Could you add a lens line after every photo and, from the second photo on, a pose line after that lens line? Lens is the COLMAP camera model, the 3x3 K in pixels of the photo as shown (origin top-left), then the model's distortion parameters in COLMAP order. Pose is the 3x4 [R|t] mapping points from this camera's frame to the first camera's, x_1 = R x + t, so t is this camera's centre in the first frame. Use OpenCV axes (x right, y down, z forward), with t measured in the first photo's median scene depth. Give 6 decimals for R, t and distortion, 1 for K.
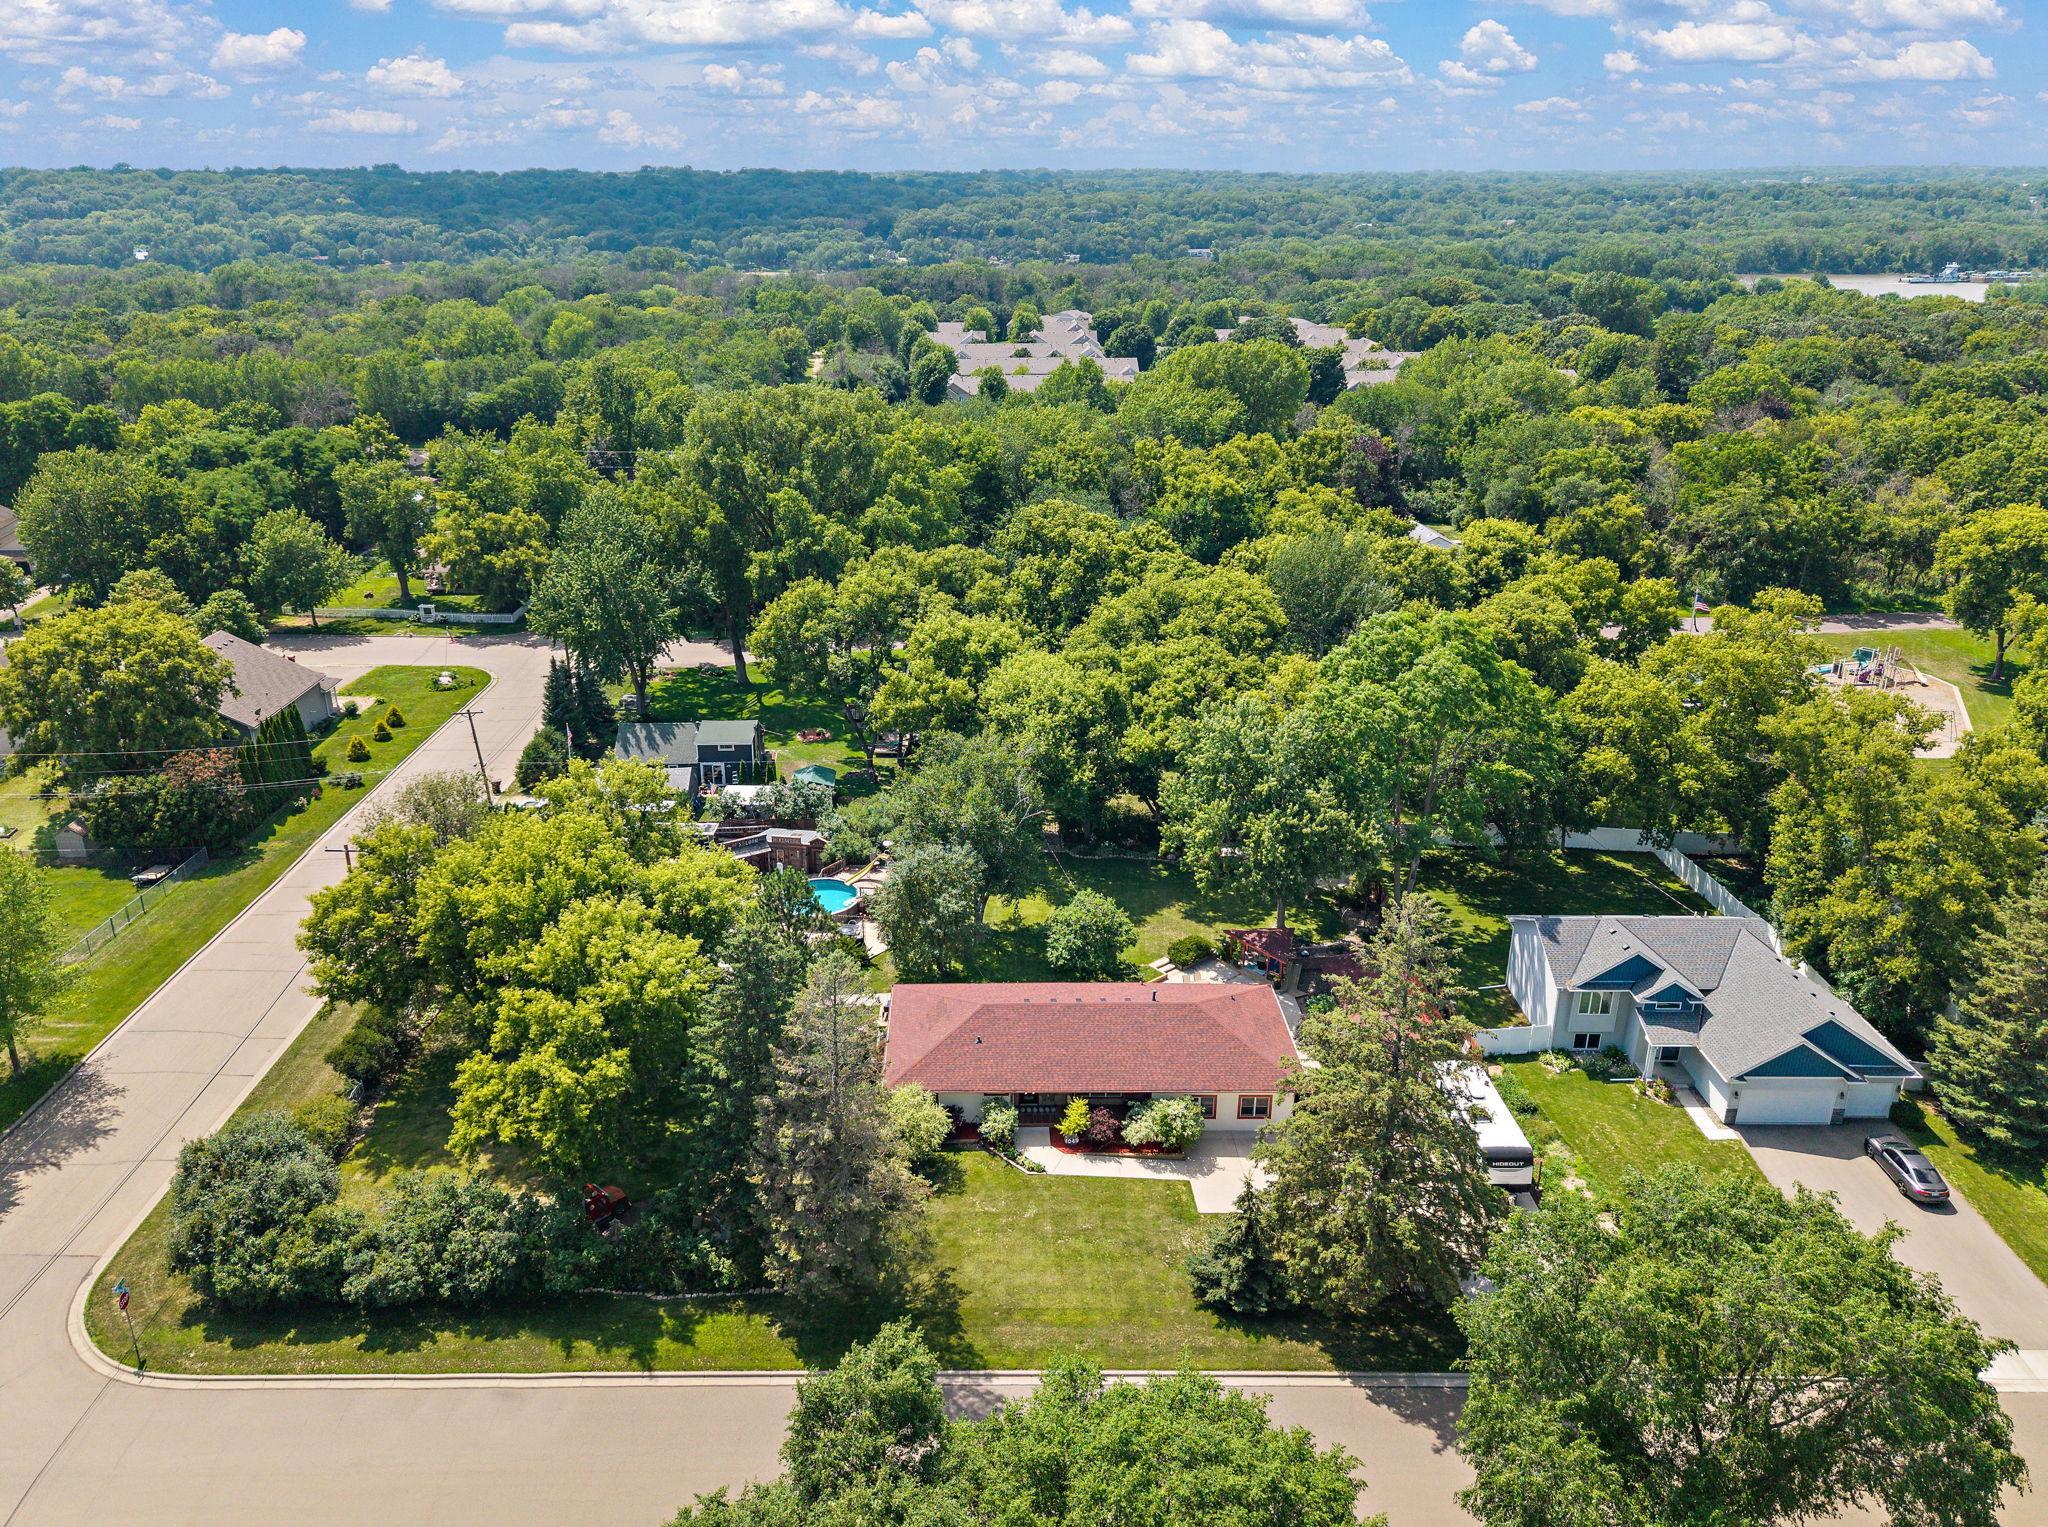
lens RADIAL K [[1434.9, 0, 993.7], [0, 1434.9, 764.7], [0, 0, 1]] dist [0.030485, -0.031115]
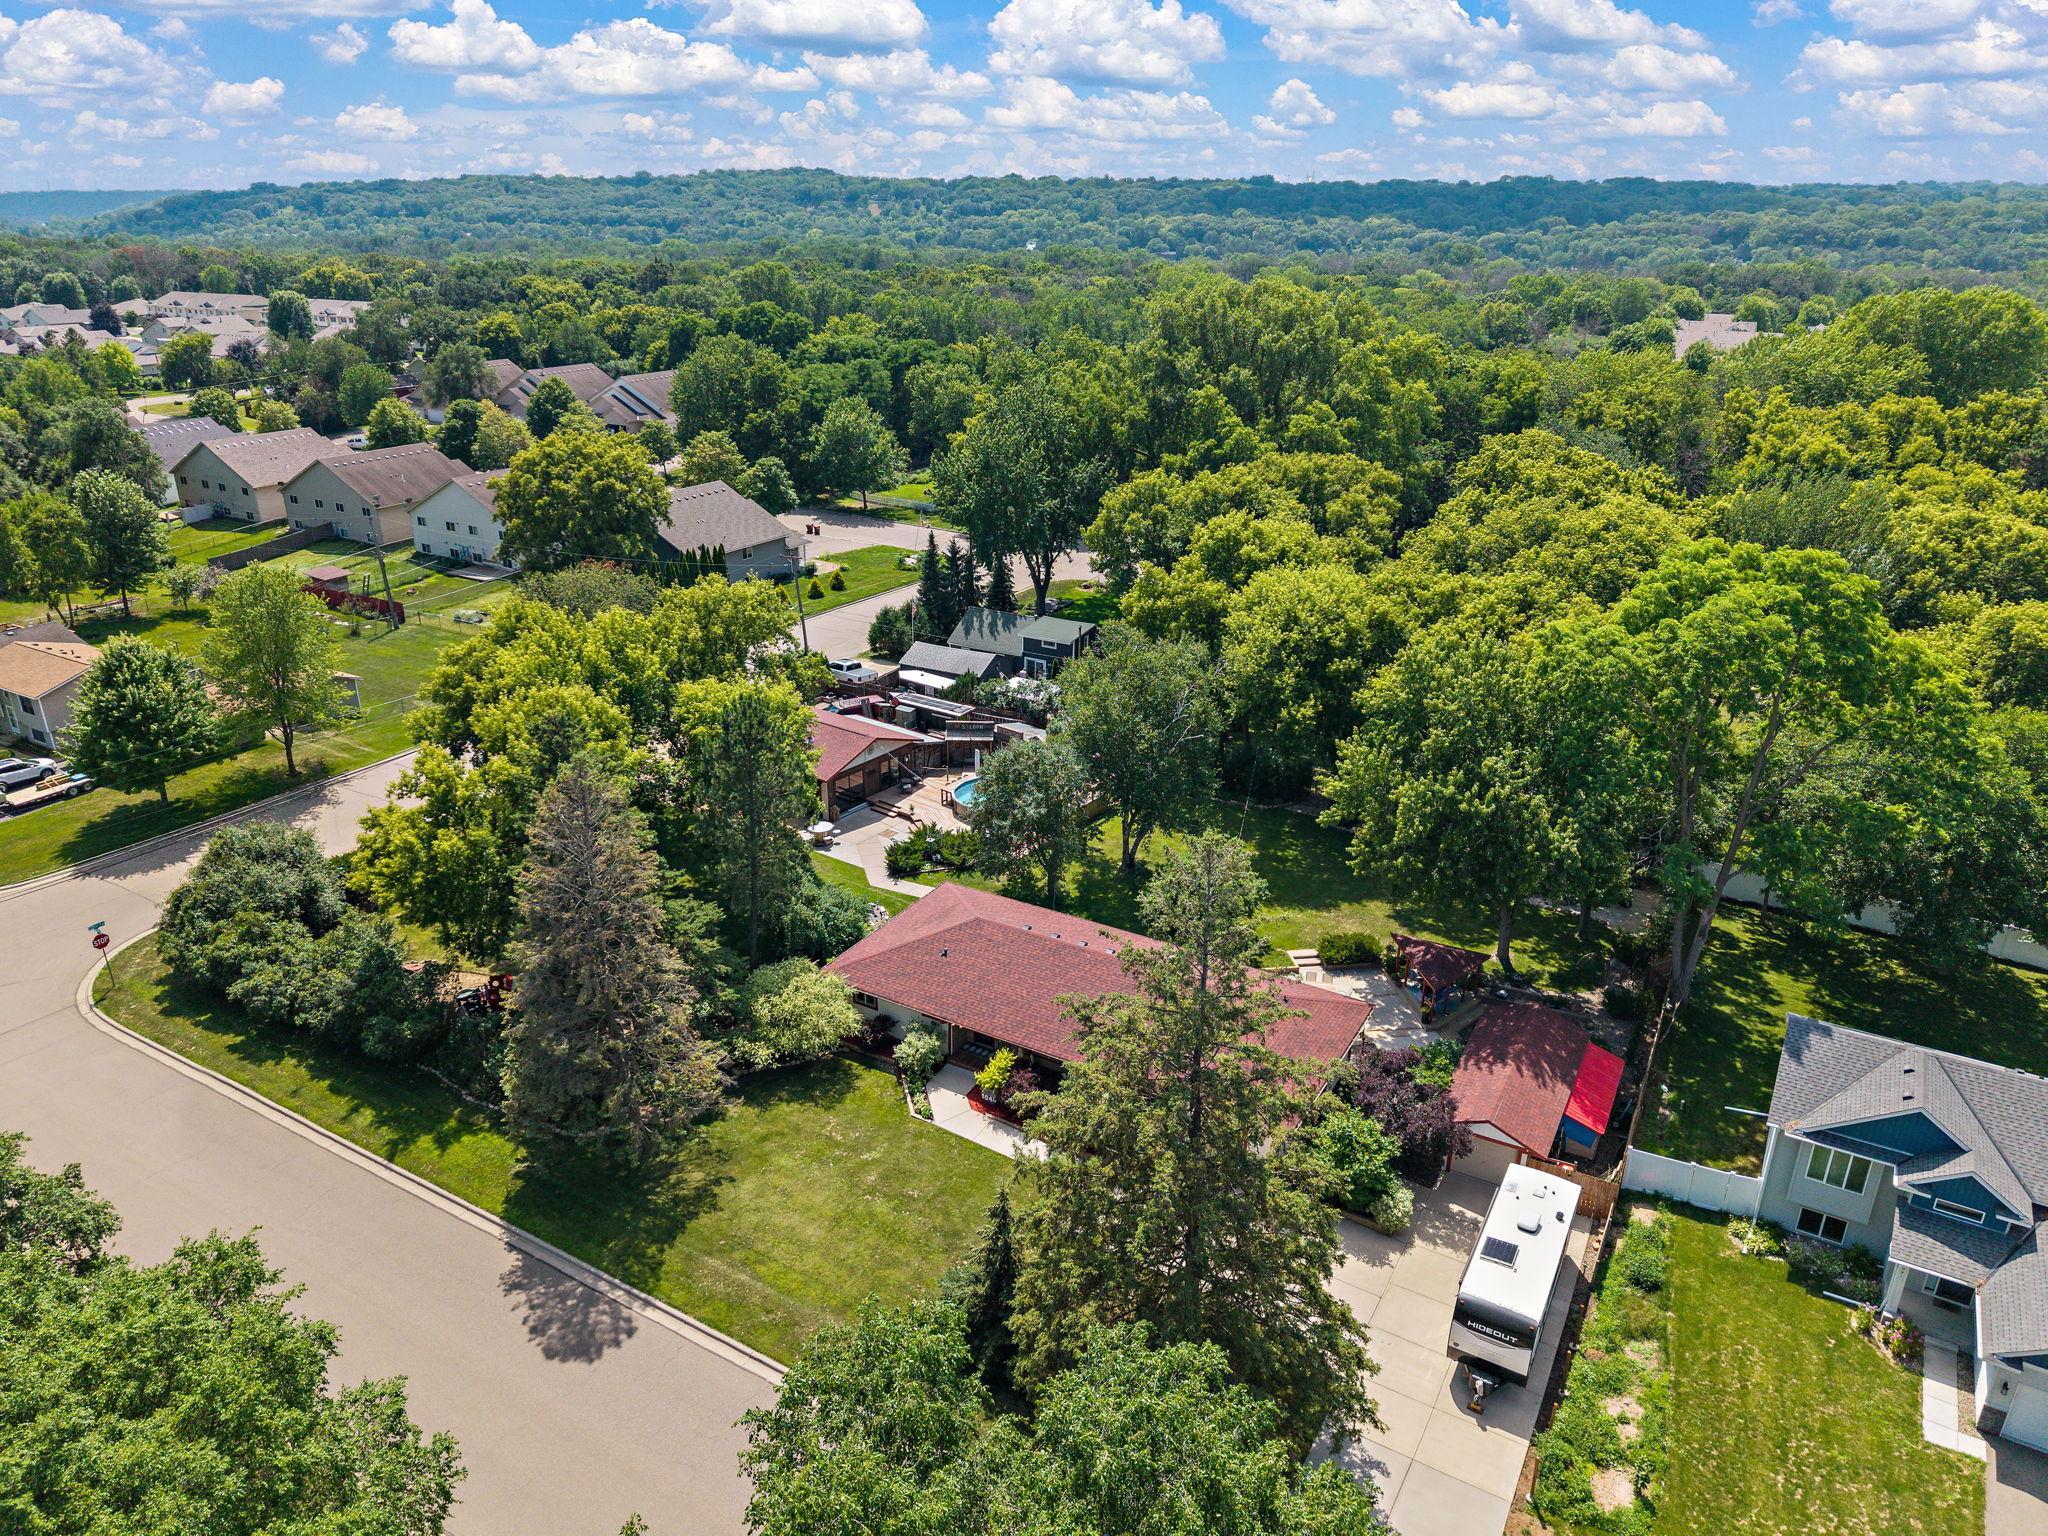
lens RADIAL K [[1354.8, 0, 1032.3], [0, 1354.8, 821.0], [0, 0, 1]] dist [0.036415, -0.028306]
pose [[0.859698, 0.217849, -0.462019, 0.384956], [-0.197806, 0.975906, 0.092088, 0.035133], [0.470948, 0.012222, 0.882076, 0.335206]]
